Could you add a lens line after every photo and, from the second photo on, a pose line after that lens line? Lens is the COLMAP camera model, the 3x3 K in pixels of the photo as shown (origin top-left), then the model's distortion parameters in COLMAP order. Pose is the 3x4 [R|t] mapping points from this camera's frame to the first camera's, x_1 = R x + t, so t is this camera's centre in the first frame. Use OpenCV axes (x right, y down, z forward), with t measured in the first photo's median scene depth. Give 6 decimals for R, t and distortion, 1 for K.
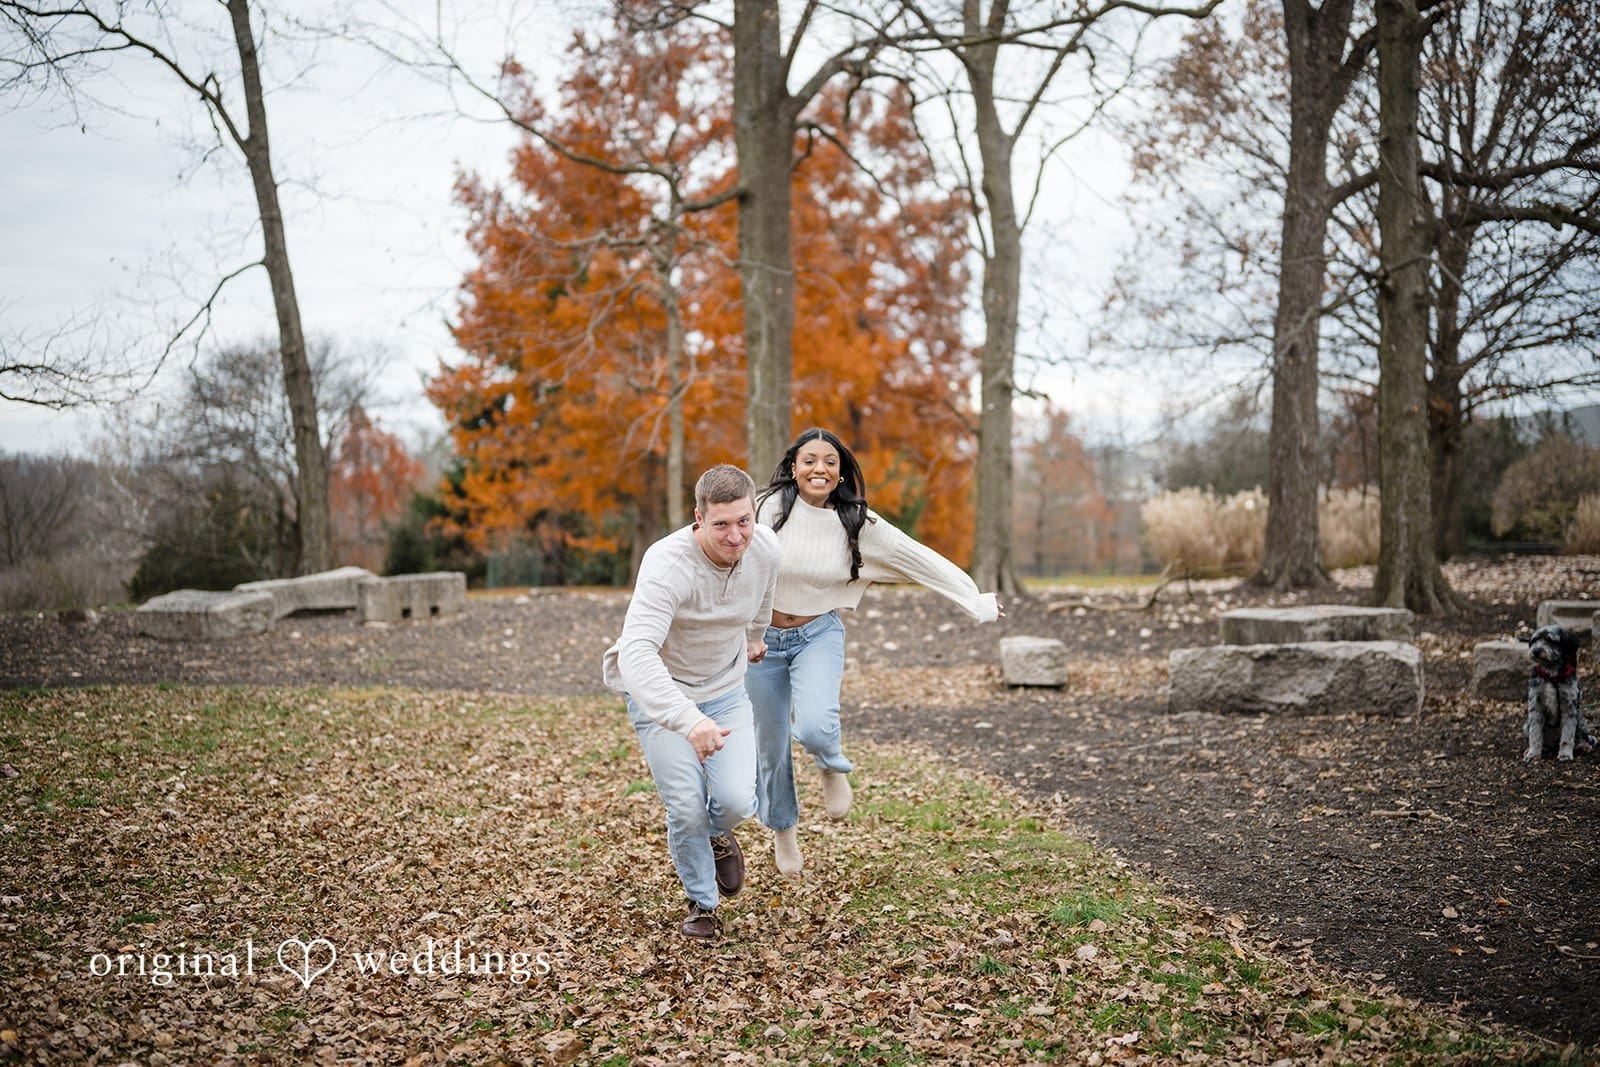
lens RADIAL K [[2327.9, 0, 800.0], [0, 2327.9, 533.5], [0, 0, 1]] dist [-0.025097, -0.060912]
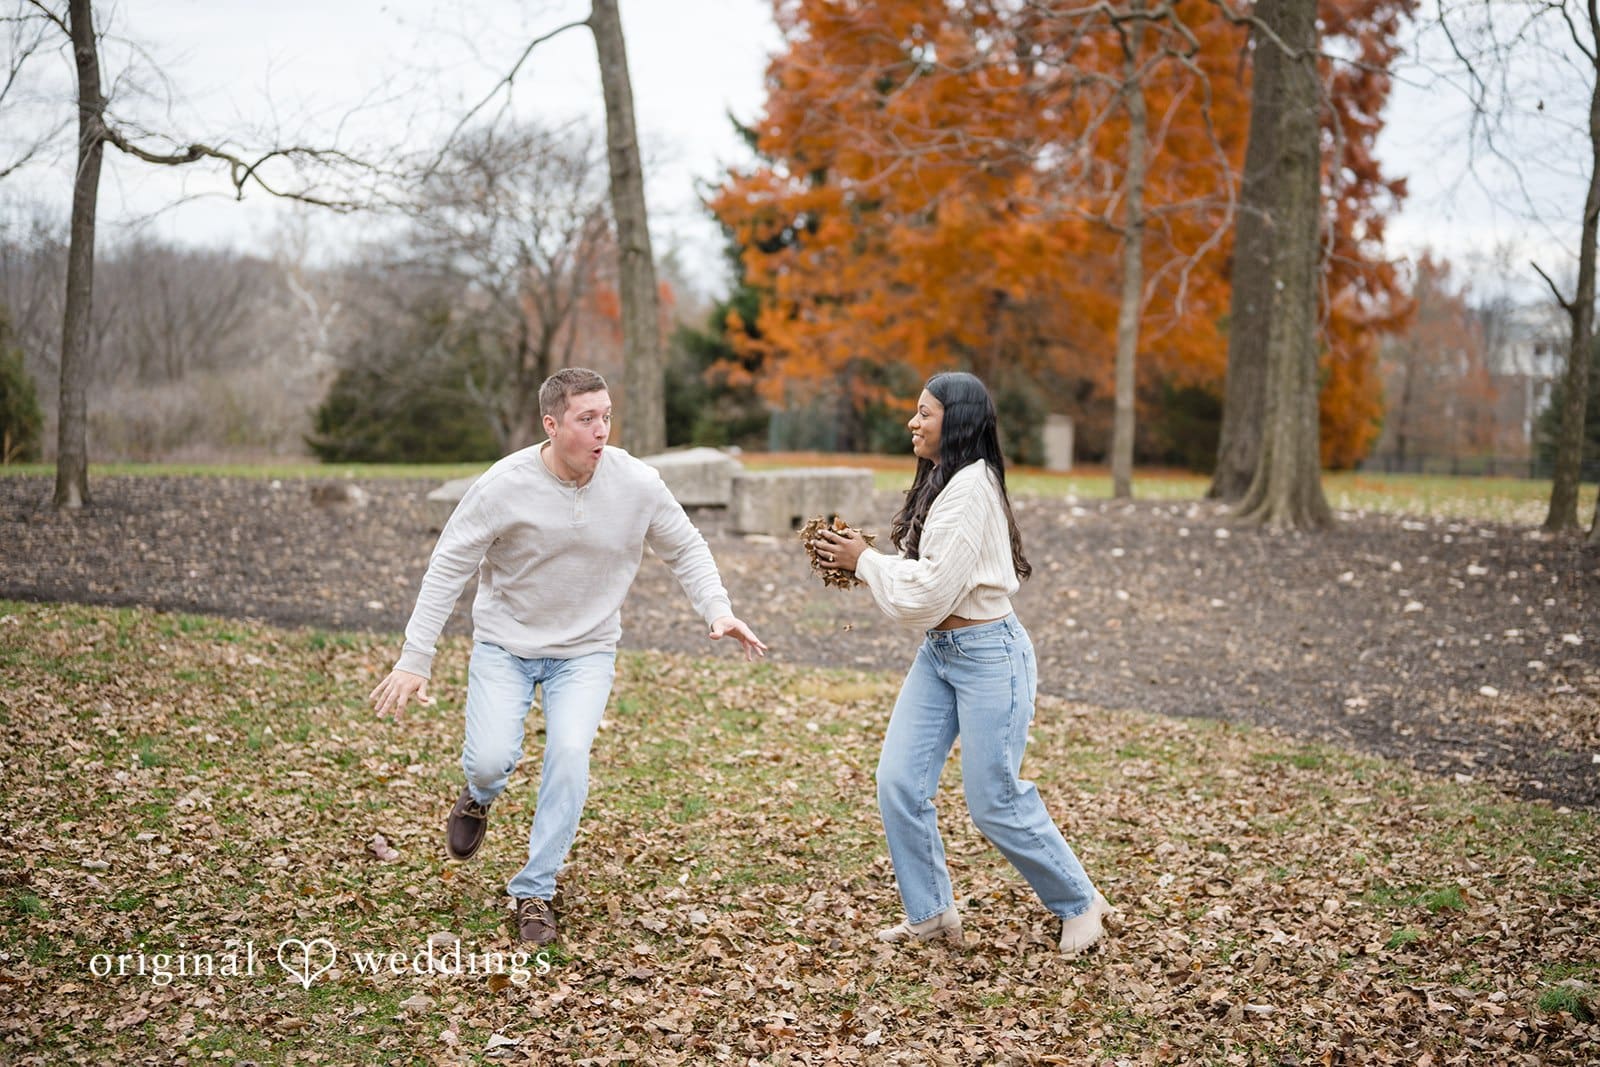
lens RADIAL K [[2727.2, 0, 800.0], [0, 2727.2, 533.5], [0, 0, 1]] dist [-0.011426, -0.116331]
pose [[0.993816, 0.063131, -0.091346, -0.046273], [-0.057757, 0.996506, 0.060331, -0.006695], [0.094836, -0.054682, 0.993990, 0.084157]]
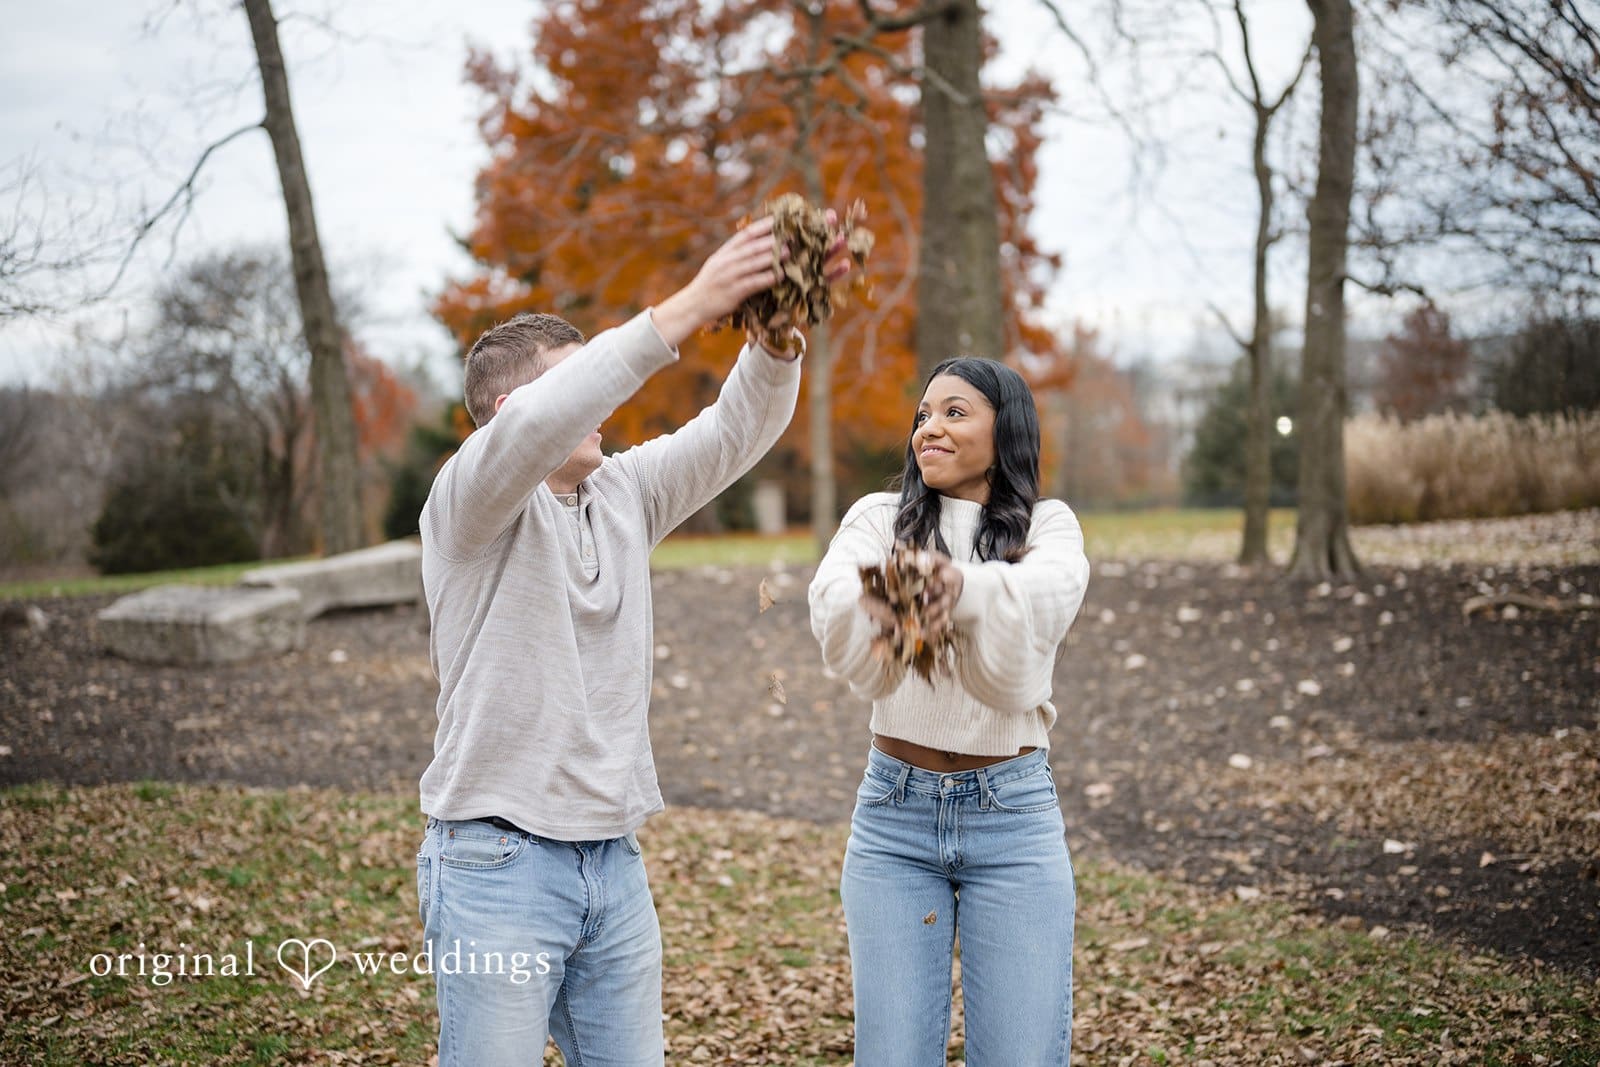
lens RADIAL K [[2351.0, 0, 794.6], [0, 2351.0, 558.8], [0, 0, 1]] dist [-0.010355, -0.142964]
pose [[0.999918, -0.009540, 0.008597, -0.043174], [0.009152, 0.998988, 0.044025, -0.006302], [-0.009008, -0.043943, 0.998993, 0.153501]]
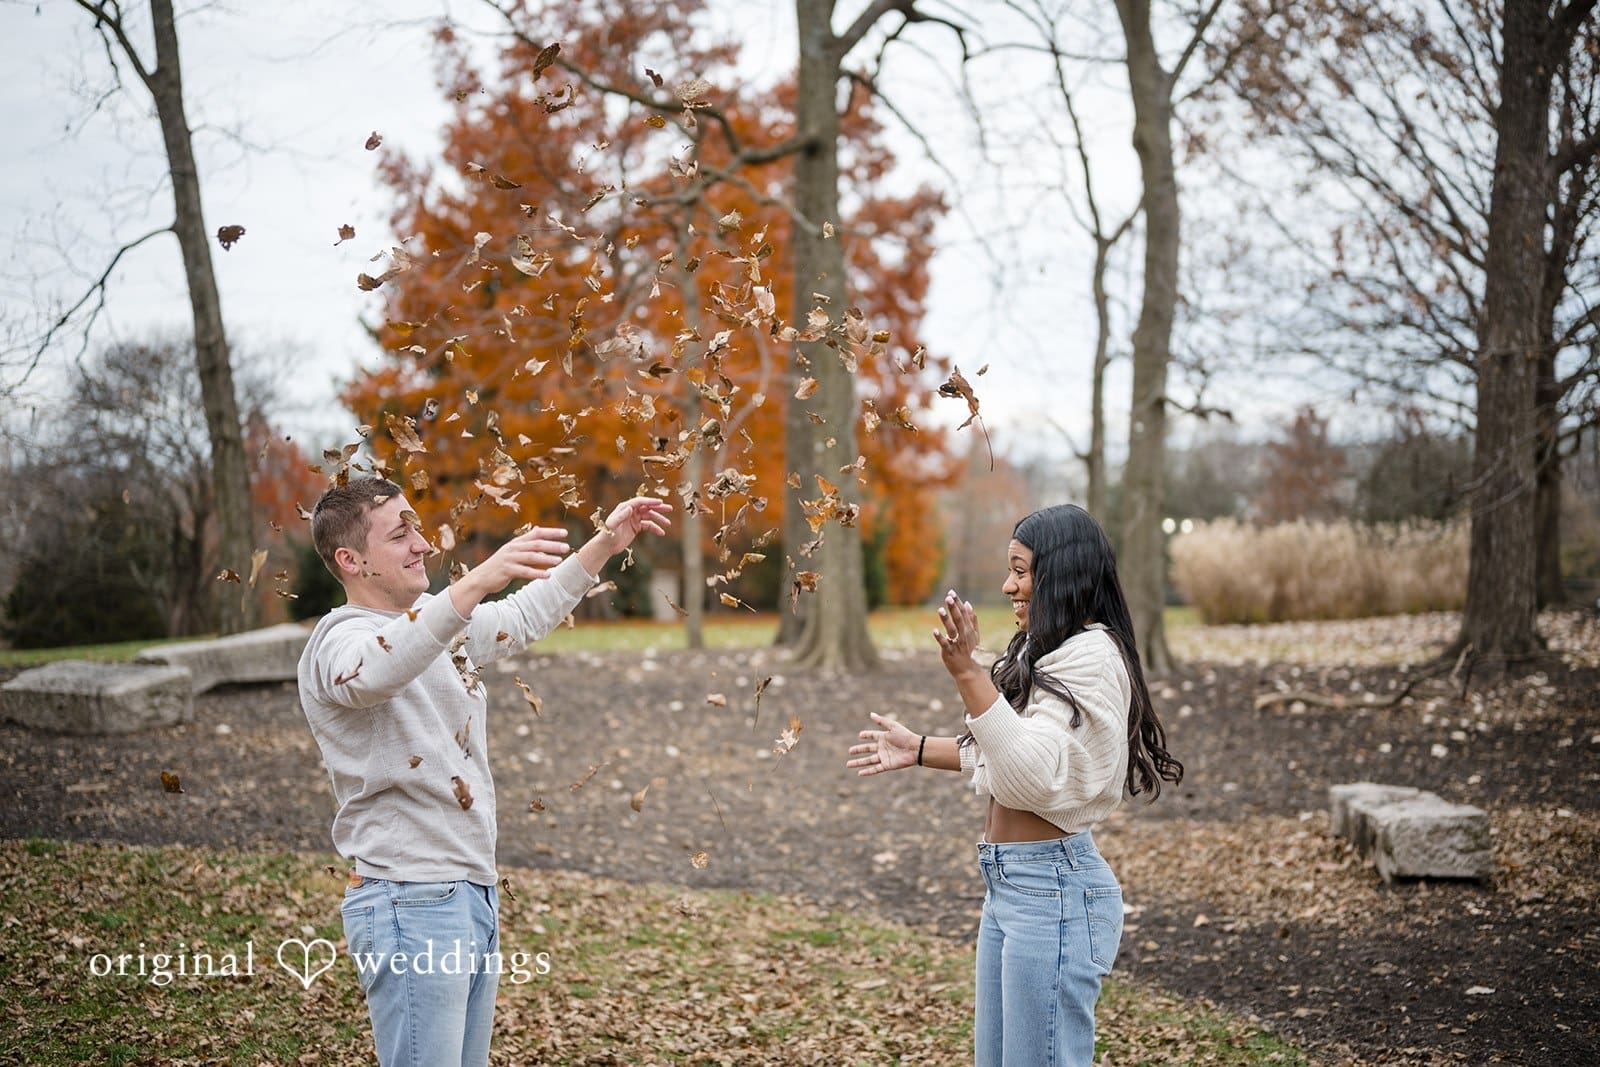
lens RADIAL K [[2302.7, 0, 803.1], [0, 2302.7, 564.6], [0, 0, 1]] dist [0.000464, -0.243221]
pose [[0.998610, 0.011594, 0.051421, -0.035163], [-0.012069, 0.999887, 0.008936, -0.007734], [-0.051312, -0.009544, 0.998637, 0.131031]]
